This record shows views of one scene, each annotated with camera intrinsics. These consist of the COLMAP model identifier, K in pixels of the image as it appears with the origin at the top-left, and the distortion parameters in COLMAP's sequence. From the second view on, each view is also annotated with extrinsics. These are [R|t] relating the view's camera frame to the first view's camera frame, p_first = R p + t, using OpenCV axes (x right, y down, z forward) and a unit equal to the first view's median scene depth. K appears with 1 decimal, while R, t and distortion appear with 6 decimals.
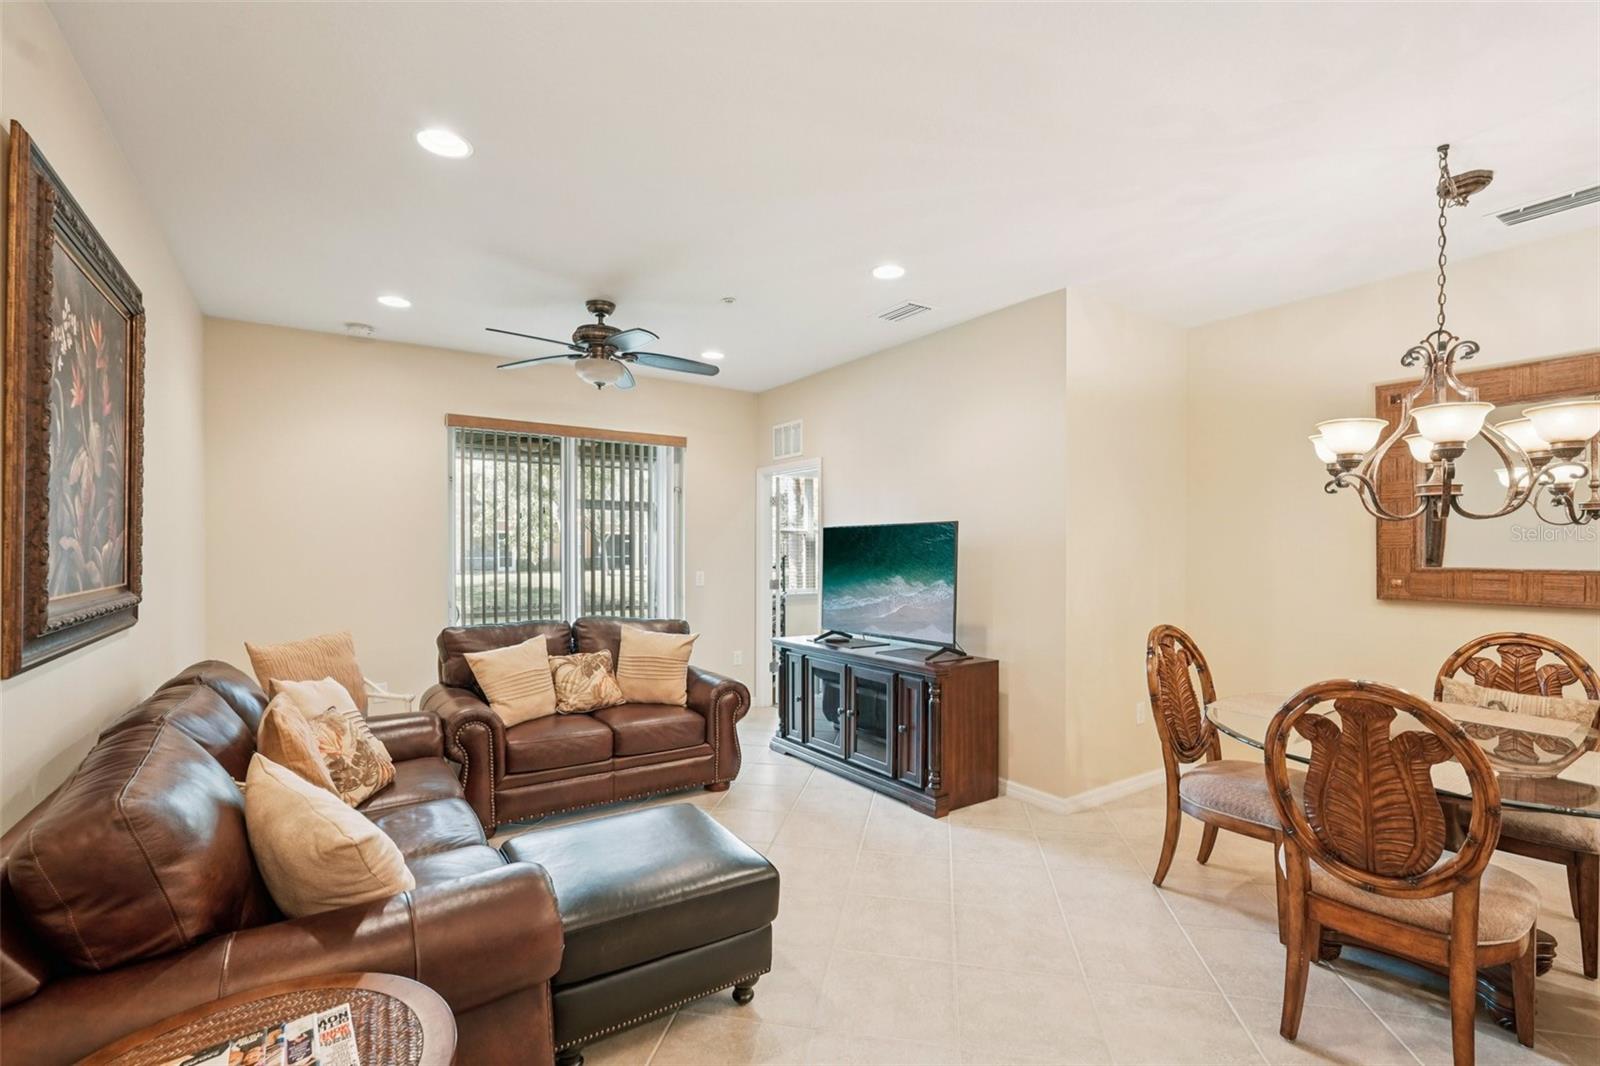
lens RADIAL K [[709.9, 0, 794.2], [0, 709.9, 557.7], [0, 0, 1]] dist [-0.011247, 0.005903]
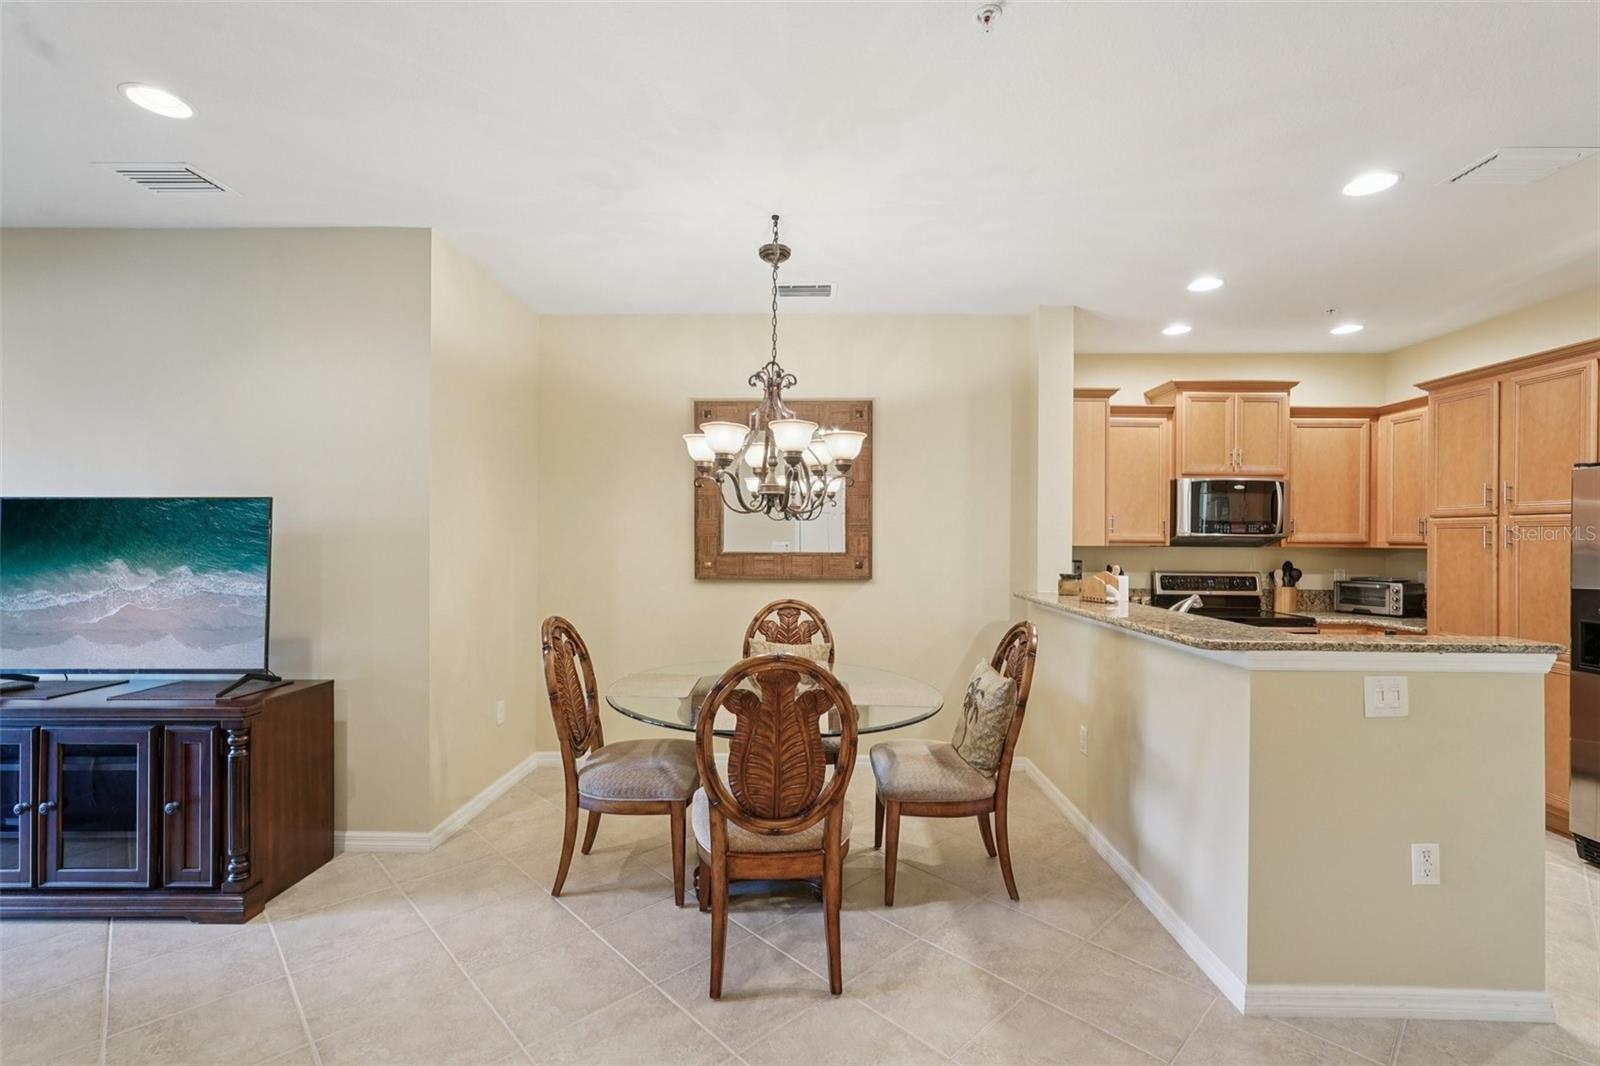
lens RADIAL K [[709.9, 0, 804.6], [0, 709.9, 540.6], [0, 0, 1]] dist [-0.011247, 0.005903]
pose [[0.574475, -0.001699, 0.818520, -0.057437], [0.007166, 0.999970, -0.002954, -0.001629], [-0.818491, 0.007563, 0.574470, 0.169015]]
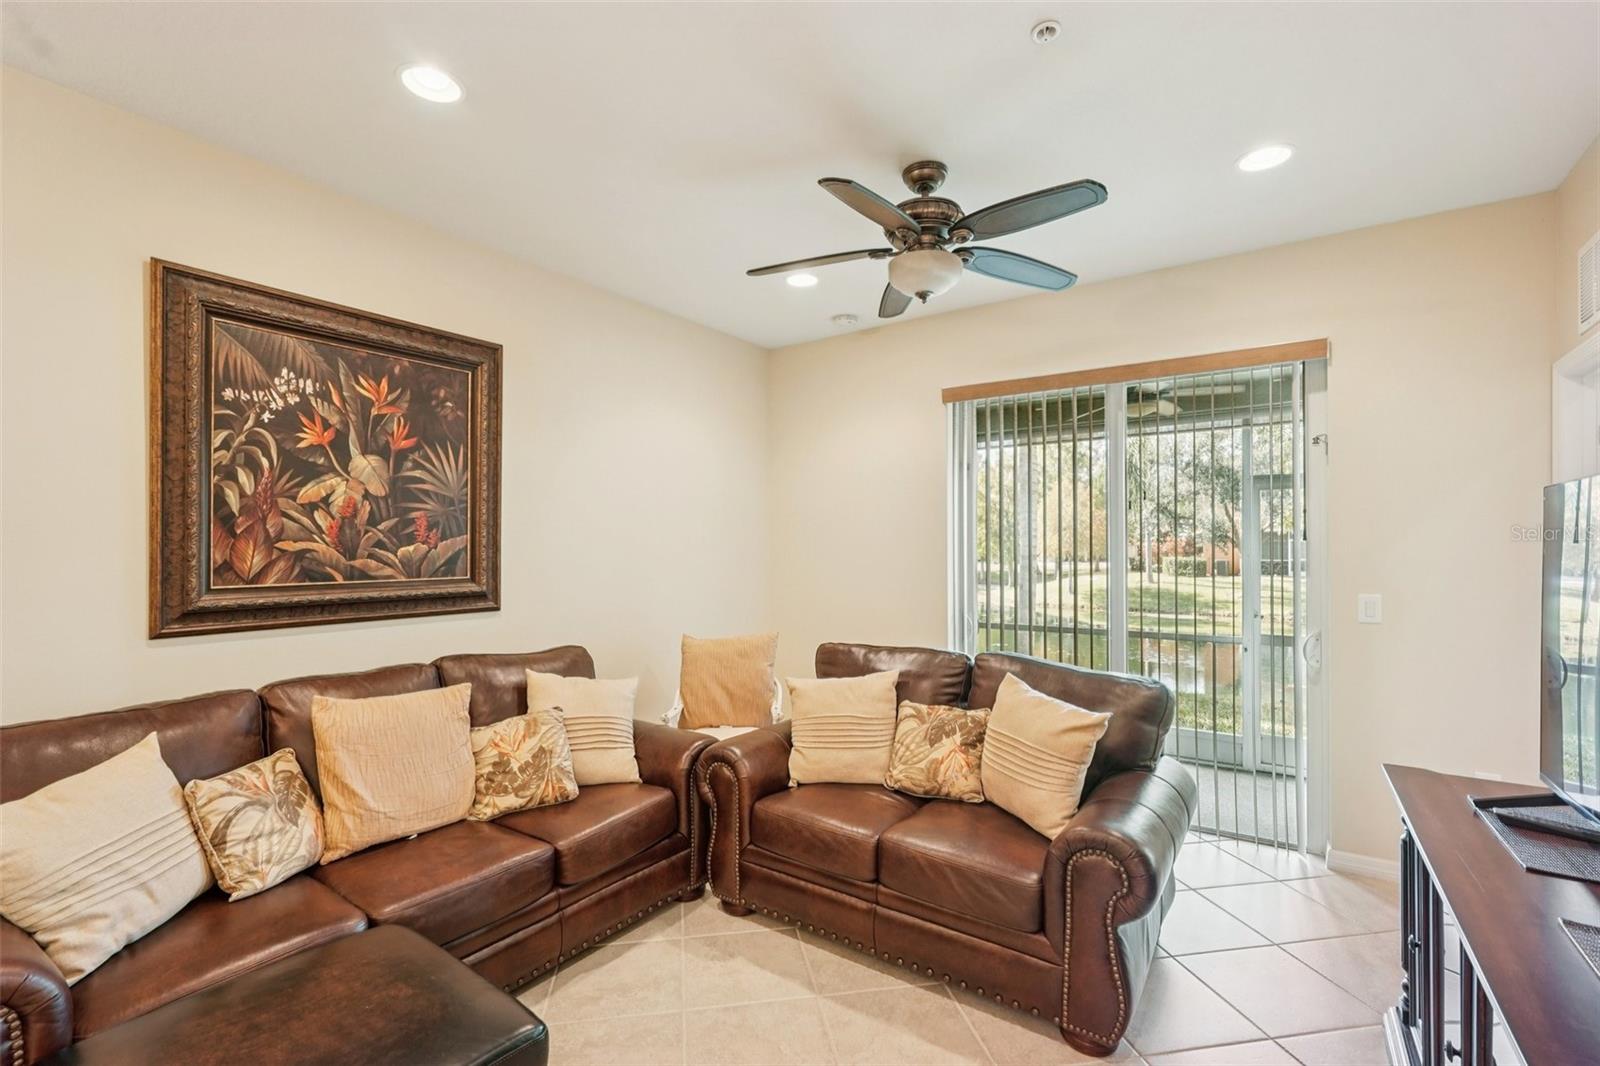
lens RADIAL K [[709.9, 0, 798.2], [0, 709.9, 546.8], [0, 0, 1]] dist [-0.011247, 0.005903]
pose [[0.362982, -0.002702, -0.931792, 0.443910], [-0.010503, 0.999920, -0.006991, -0.014466], [0.931737, 0.012324, 0.362925, 1.033638]]
